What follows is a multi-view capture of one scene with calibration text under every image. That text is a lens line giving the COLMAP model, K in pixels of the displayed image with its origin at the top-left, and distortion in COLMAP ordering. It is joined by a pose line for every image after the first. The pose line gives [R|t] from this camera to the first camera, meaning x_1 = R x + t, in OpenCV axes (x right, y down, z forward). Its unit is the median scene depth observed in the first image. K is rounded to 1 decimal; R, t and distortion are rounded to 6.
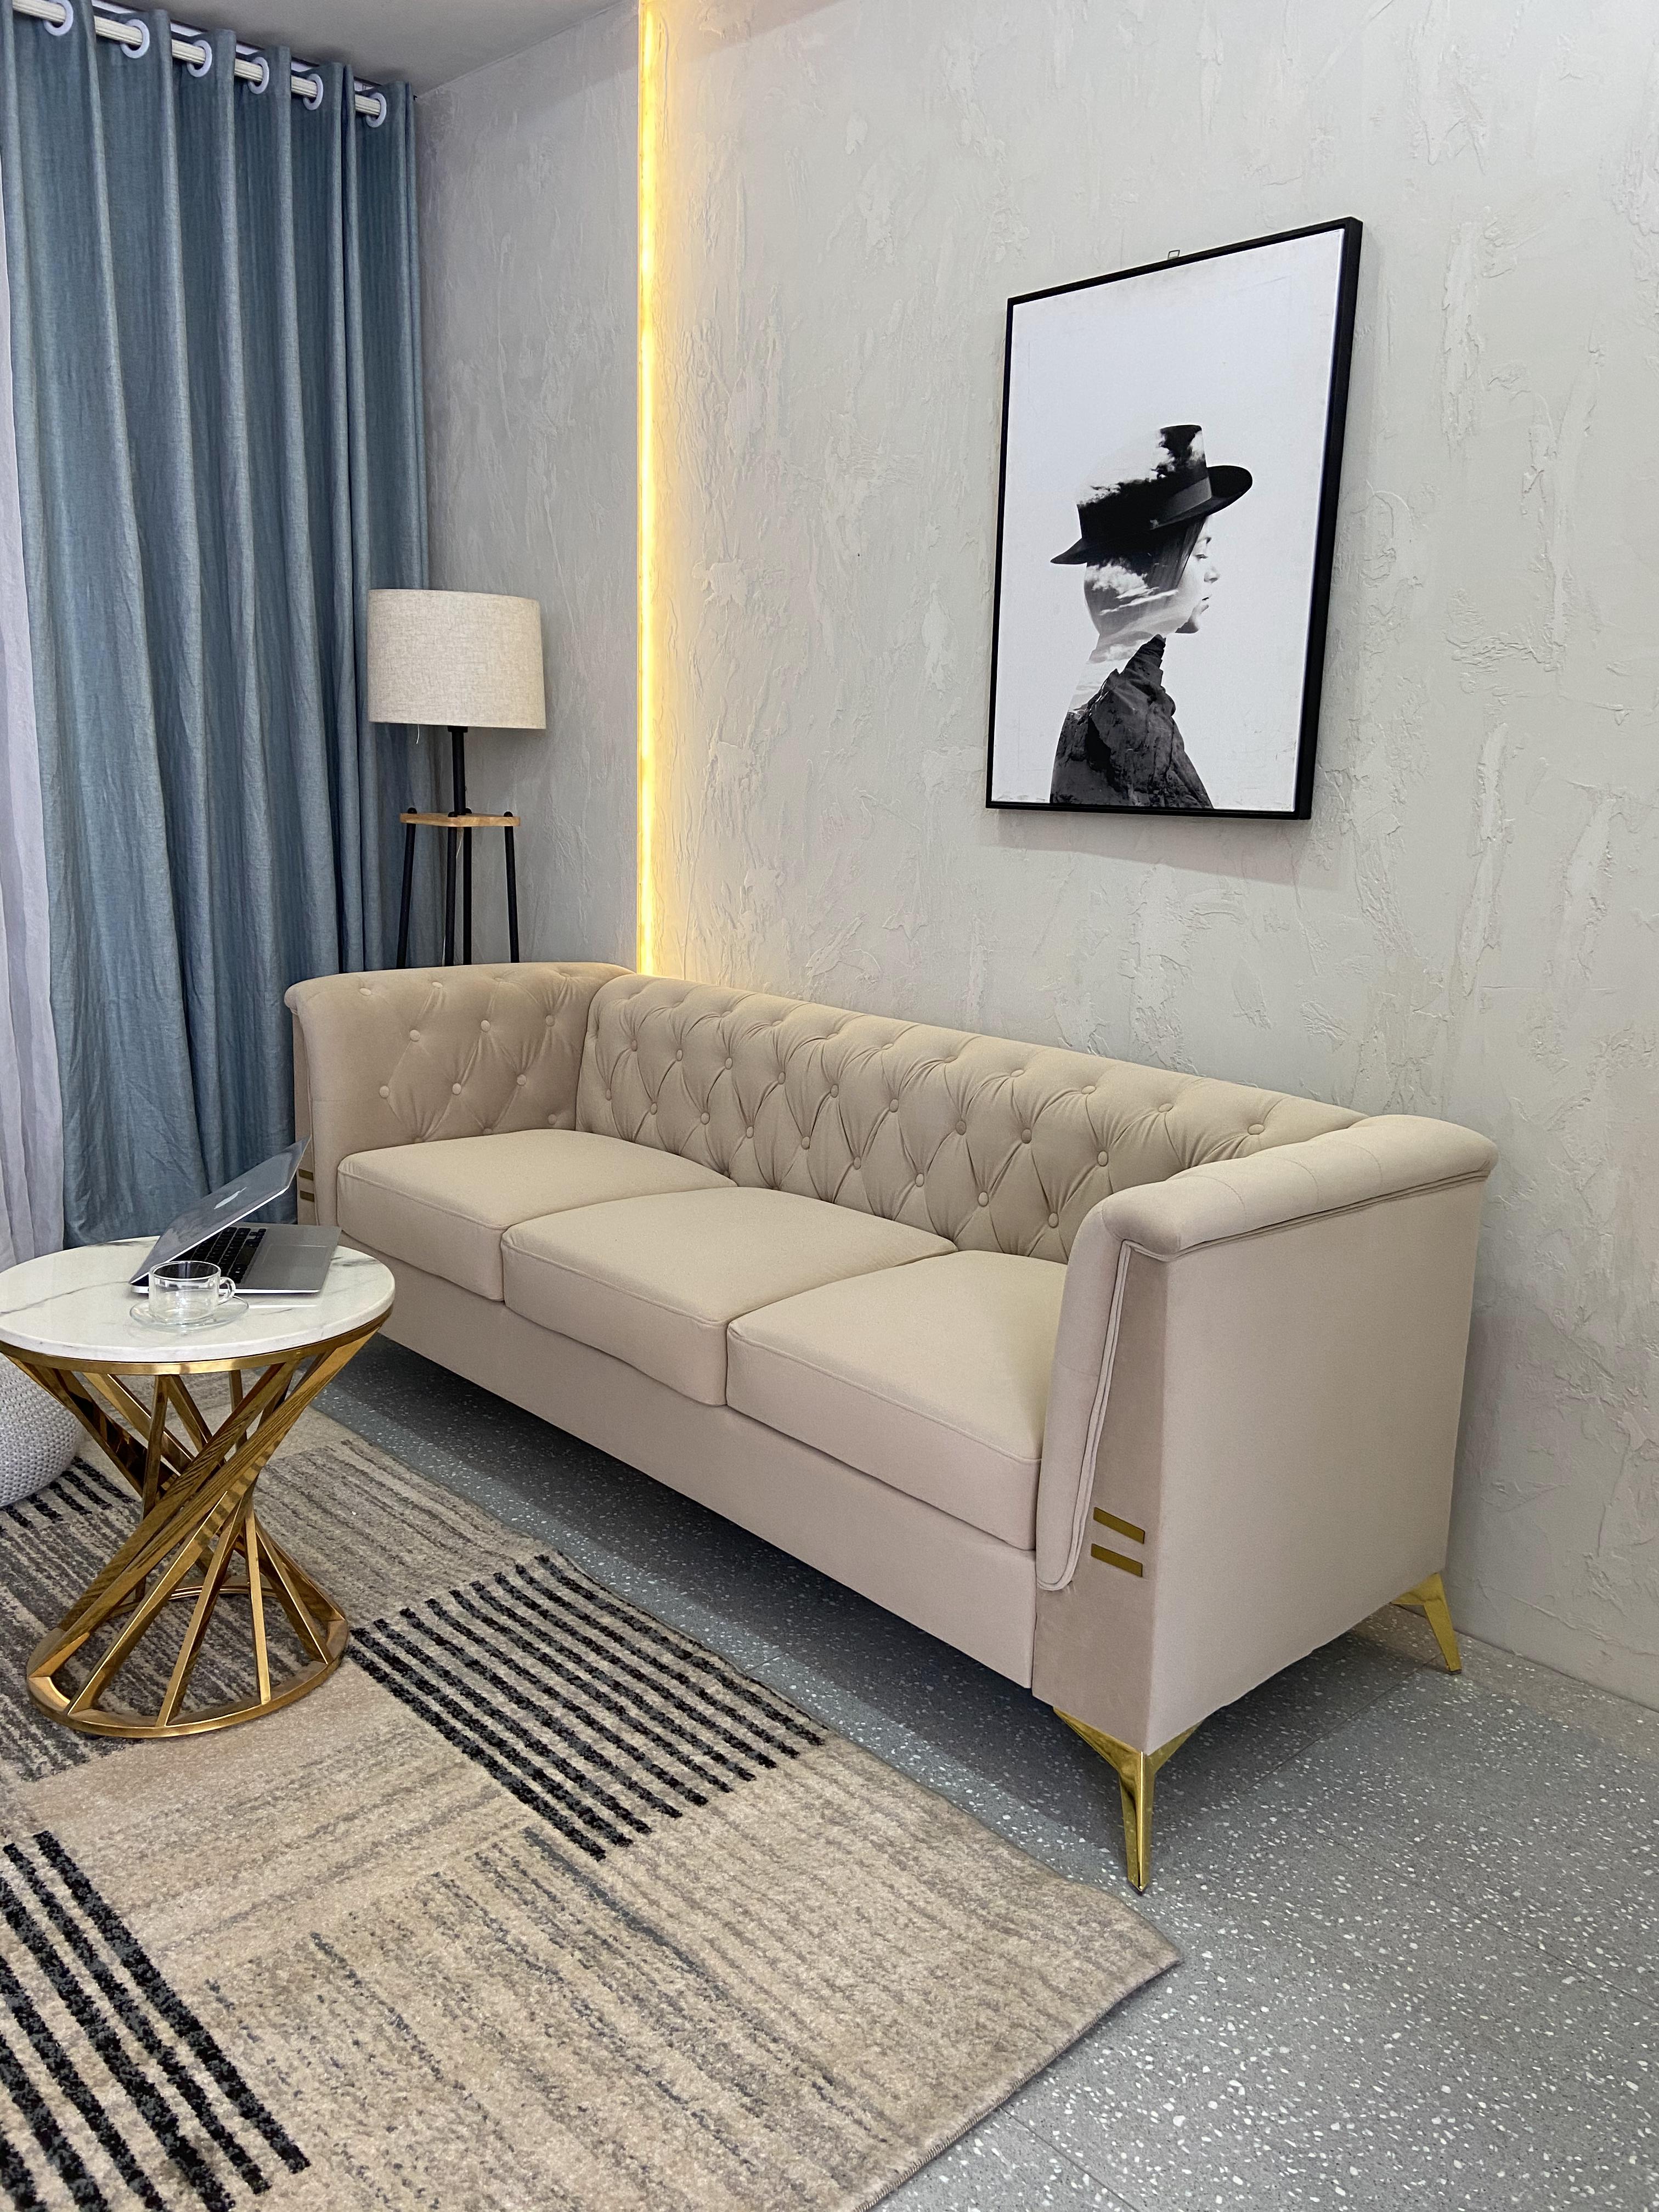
lens RADIAL K [[1665.4, 0, 837.0], [0, 1665.4, 1093.4], [0, 0, 1]] dist [0.120547, -0.150656]
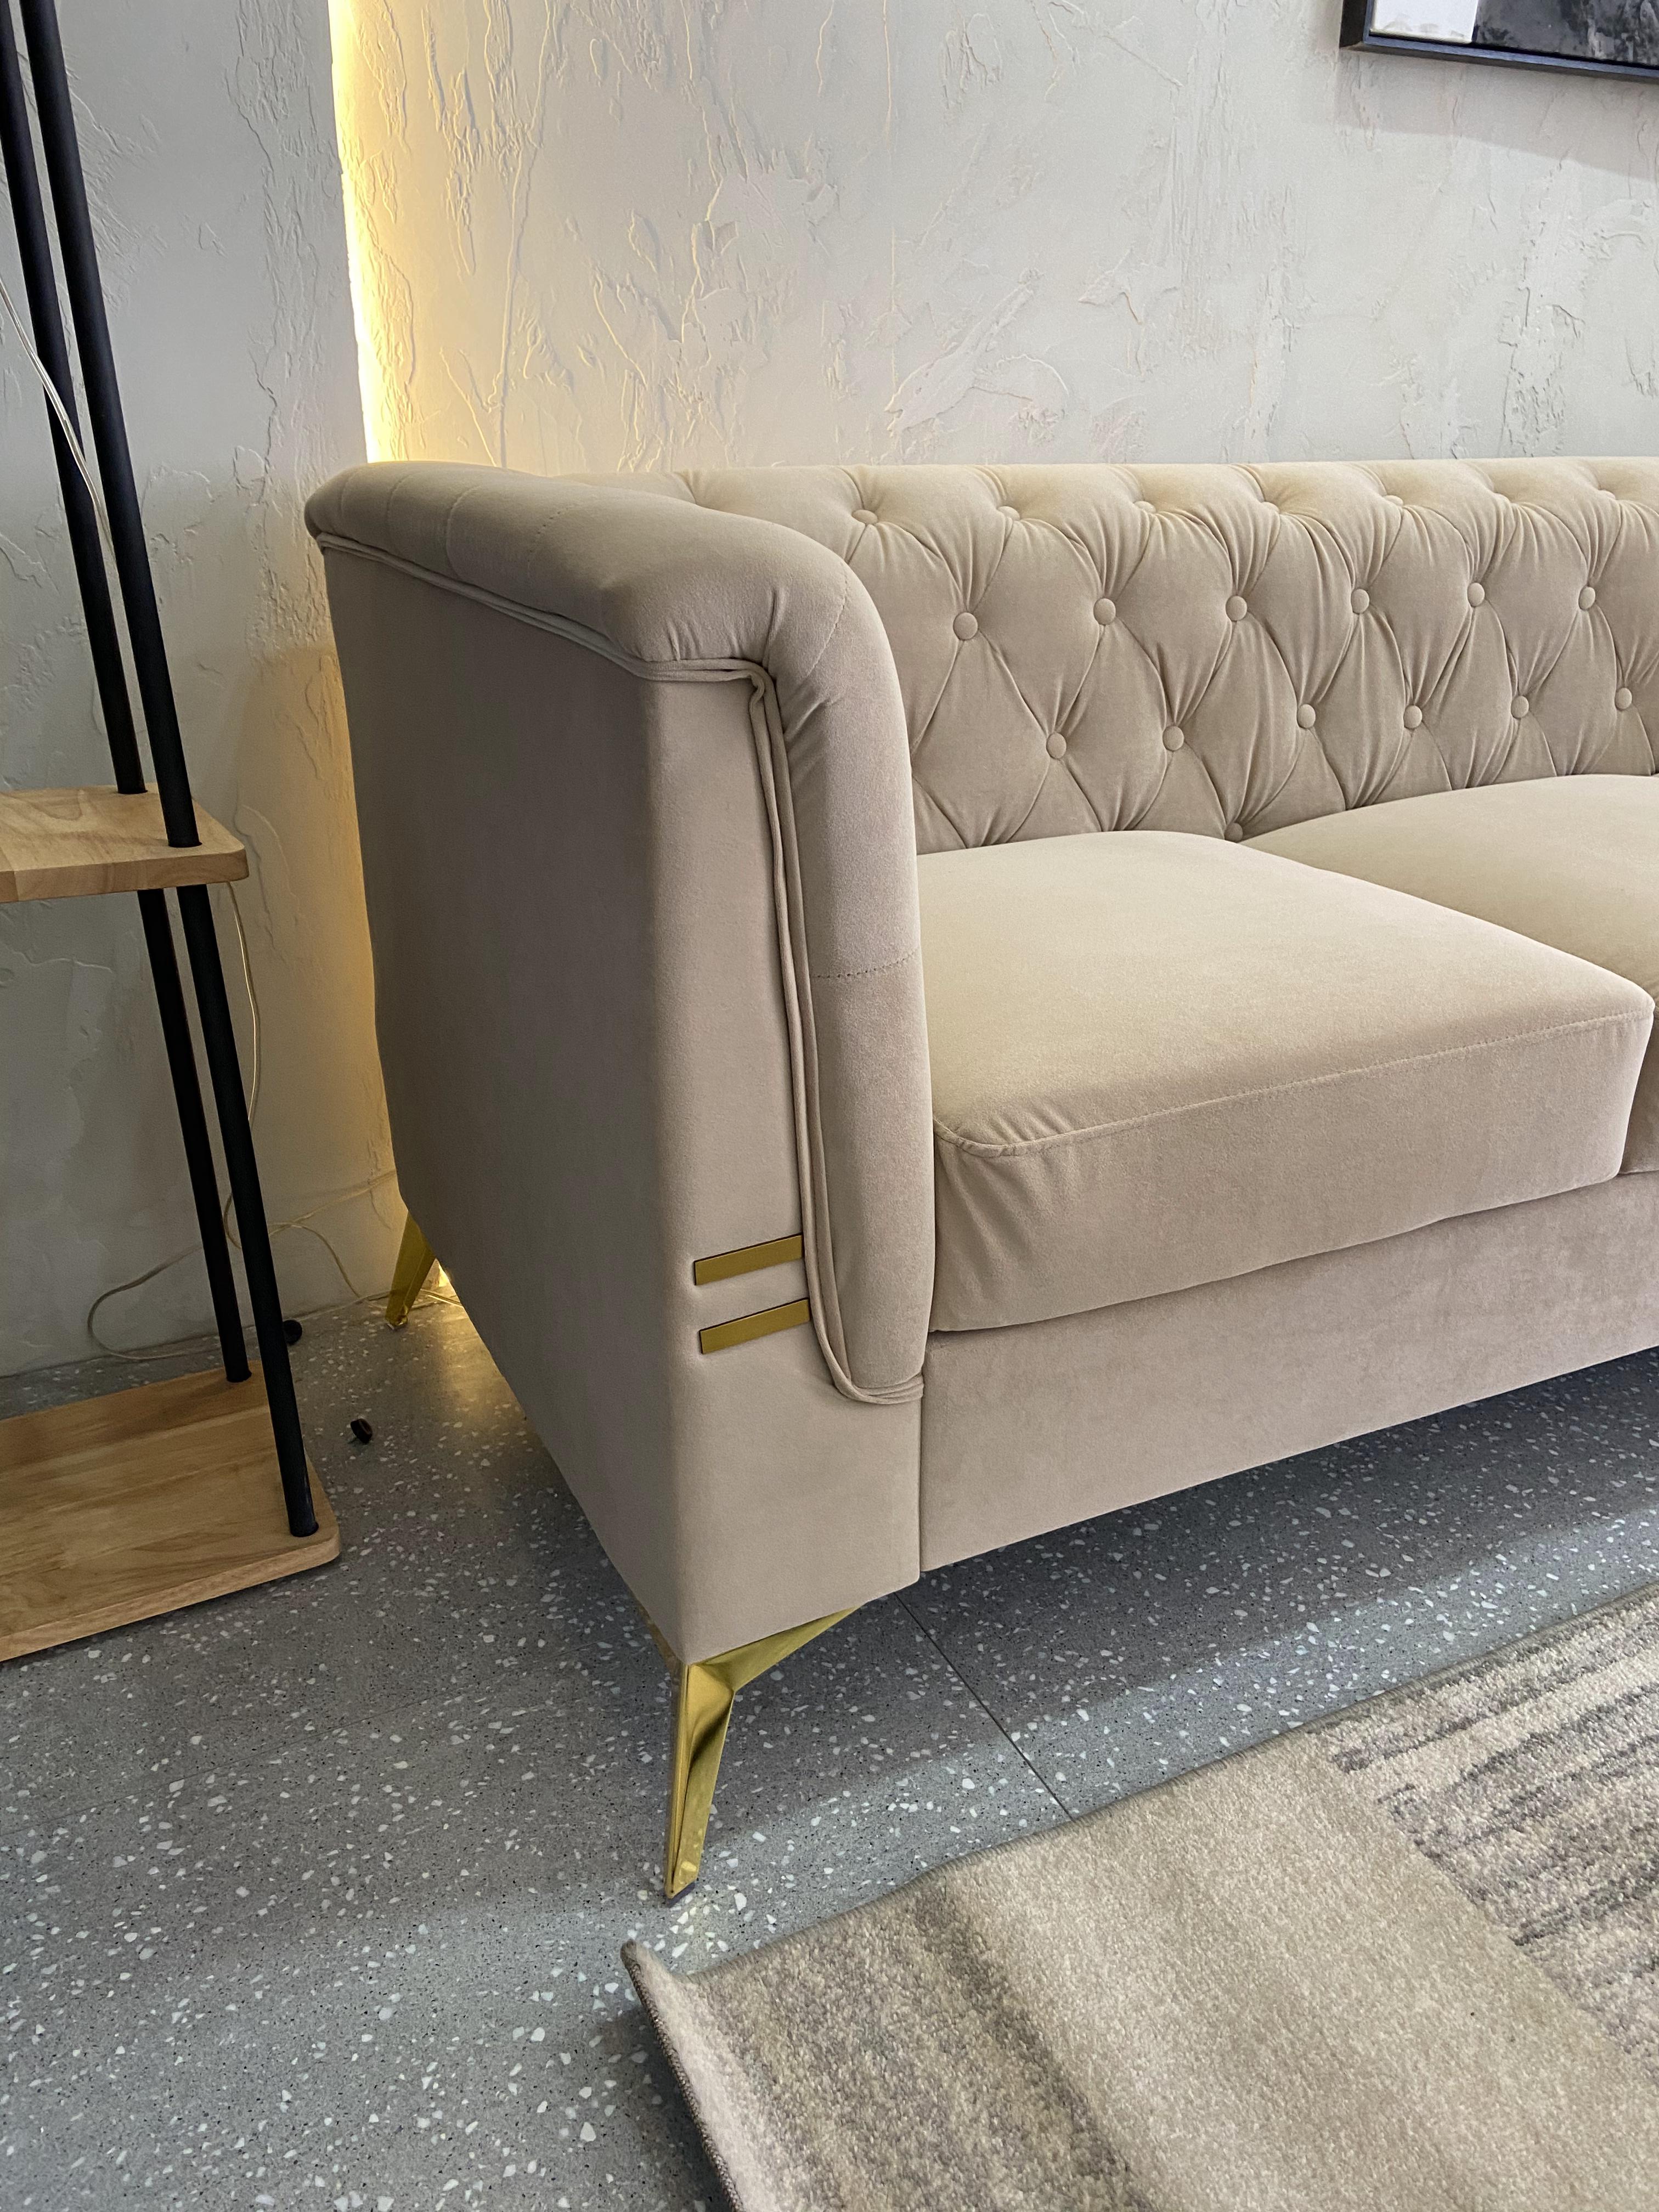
lens RADIAL K [[1724.1, 0, 846.0], [0, 1724.1, 1090.5], [0, 0, 1]] dist [0.055137, -0.063720]
pose [[0.291778, -0.389161, 0.873738, -0.658090], [0.179309, 0.919548, 0.349686, -0.089979], [-0.939528, 0.054639, 0.338084, 1.060356]]
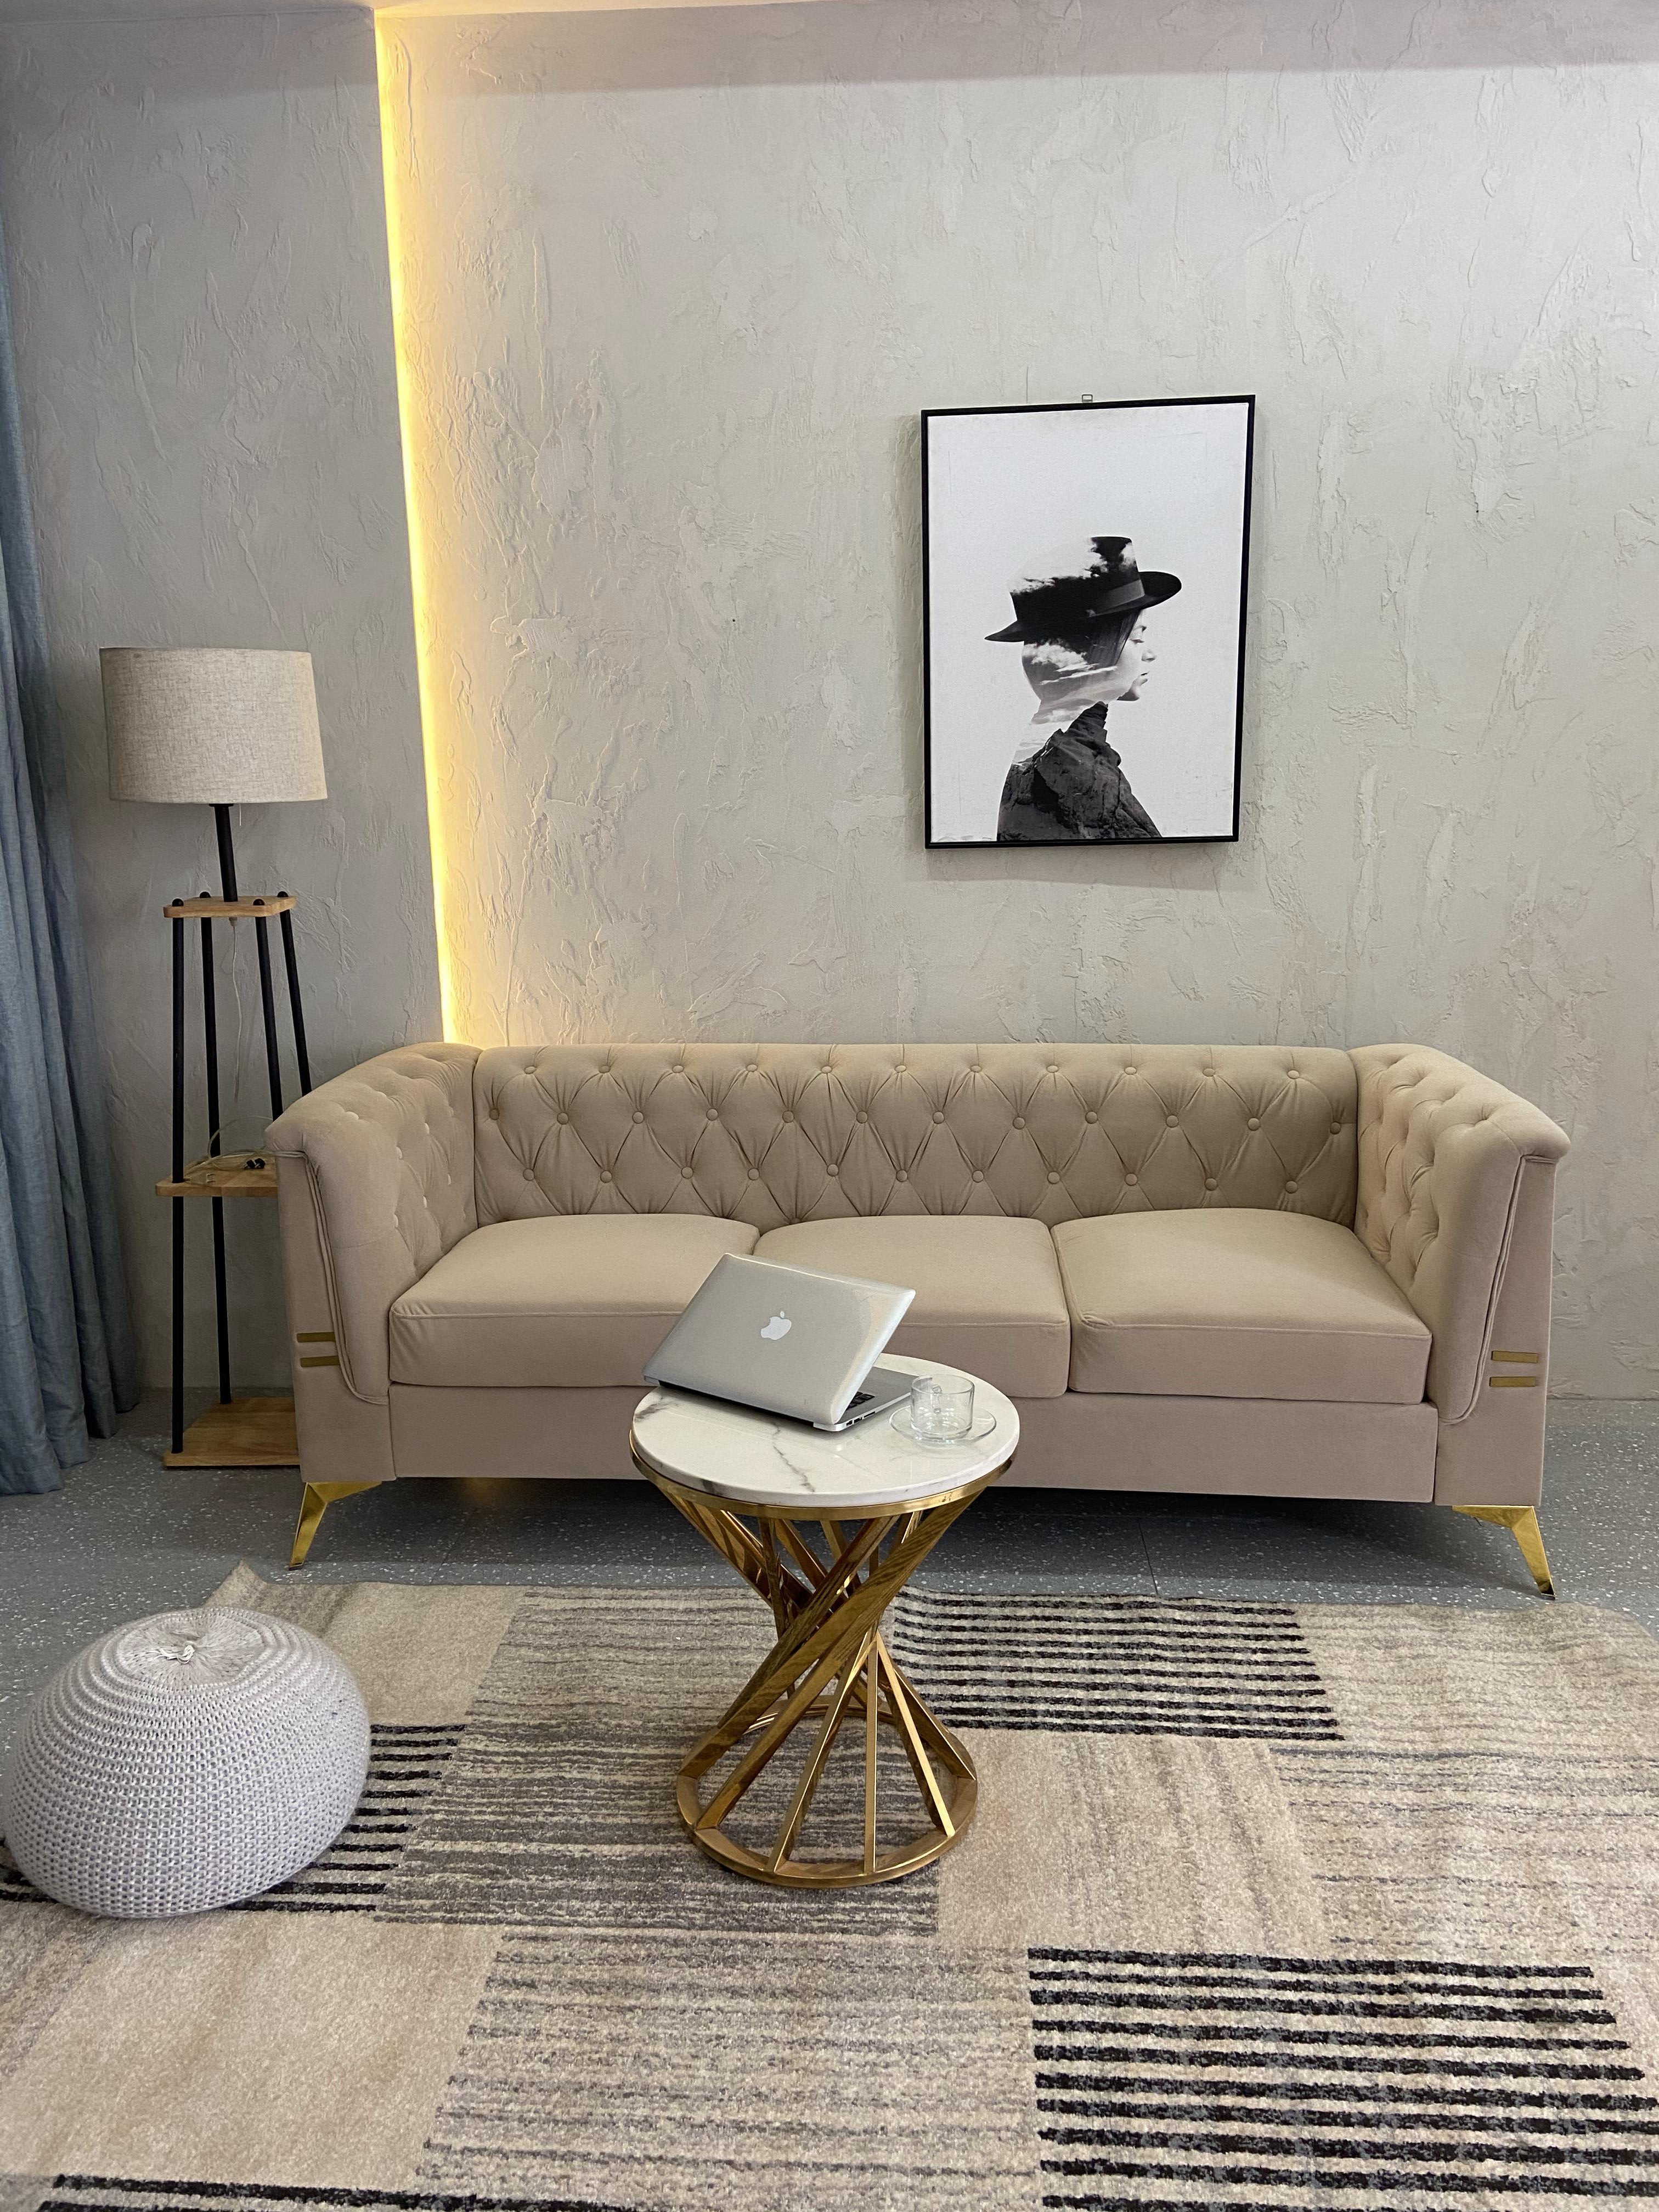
lens RADIAL K [[1665.4, 0, 838.5], [0, 1665.4, 1088.5], [0, 0, 1]] dist [0.120547, -0.150656]
pose [[0.736074, -0.181775, 0.652038, -0.786638], [0.168769, 0.982131, 0.083279, -0.123738], [-0.655524, 0.048745, 0.753599, 0.199893]]
